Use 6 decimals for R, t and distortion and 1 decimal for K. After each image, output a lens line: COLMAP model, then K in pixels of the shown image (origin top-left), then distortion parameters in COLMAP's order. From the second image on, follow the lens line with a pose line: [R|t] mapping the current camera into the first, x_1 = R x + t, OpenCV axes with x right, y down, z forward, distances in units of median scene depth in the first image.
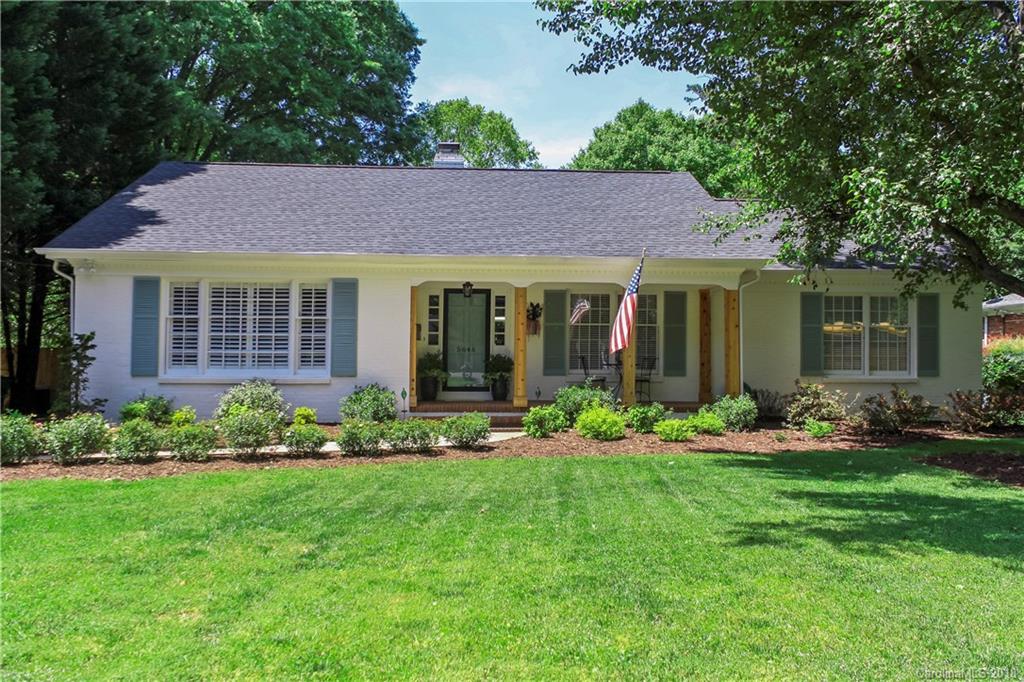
lens RADIAL K [[877.8, 0, 510.9], [0, 877.8, 316.1], [0, 0, 1]] dist [-0.004768, -0.008638]
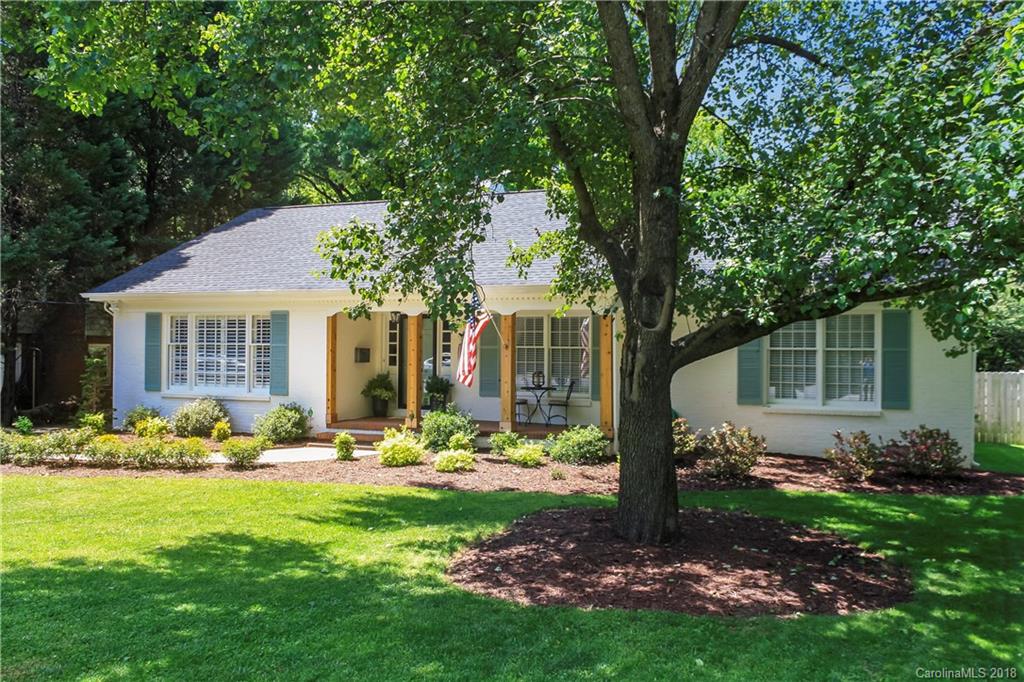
lens RADIAL K [[877.8, 0, 510.9], [0, 877.8, 316.1], [0, 0, 1]] dist [-0.004768, -0.008638]
pose [[0.887560, -0.015464, -0.460433, 0.614448], [0.019397, 0.999805, 0.003811, -0.033974], [0.460284, -0.012313, 0.887686, 0.111621]]
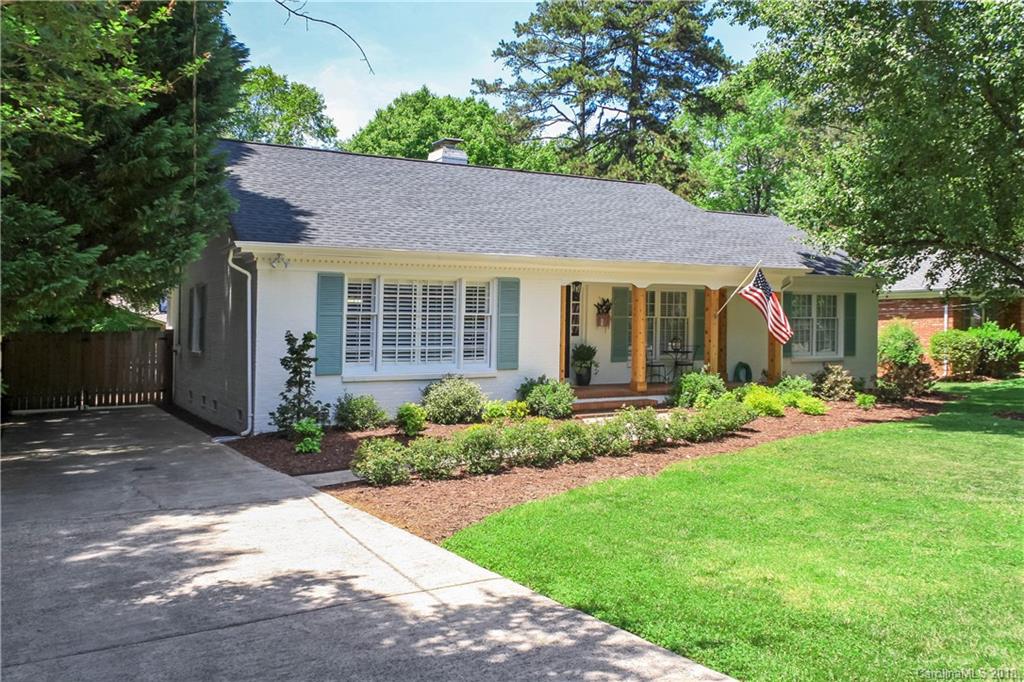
lens RADIAL K [[877.8, 0, 510.9], [0, 877.8, 316.1], [0, 0, 1]] dist [-0.004768, -0.008638]
pose [[0.899259, -0.001466, 0.437414, -0.649643], [-0.014248, 0.999366, 0.032641, -0.030921], [-0.437185, -0.035585, 0.898668, 0.037243]]
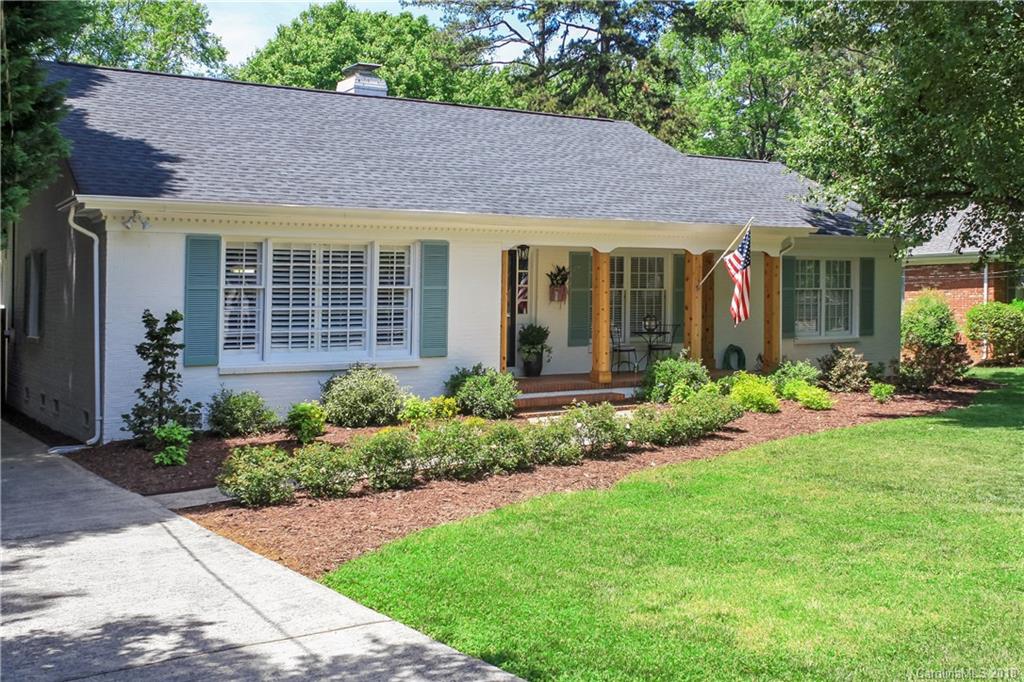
lens RADIAL K [[1114.2, 0, 519.2], [0, 1114.2, 292.3], [0, 0, 1]] dist [-0.027560, -0.002618]
pose [[0.874647, -0.008522, 0.484685, -0.631280], [-0.009705, 0.999337, 0.035084, -0.031197], [-0.484663, -0.035390, 0.873985, 0.026215]]
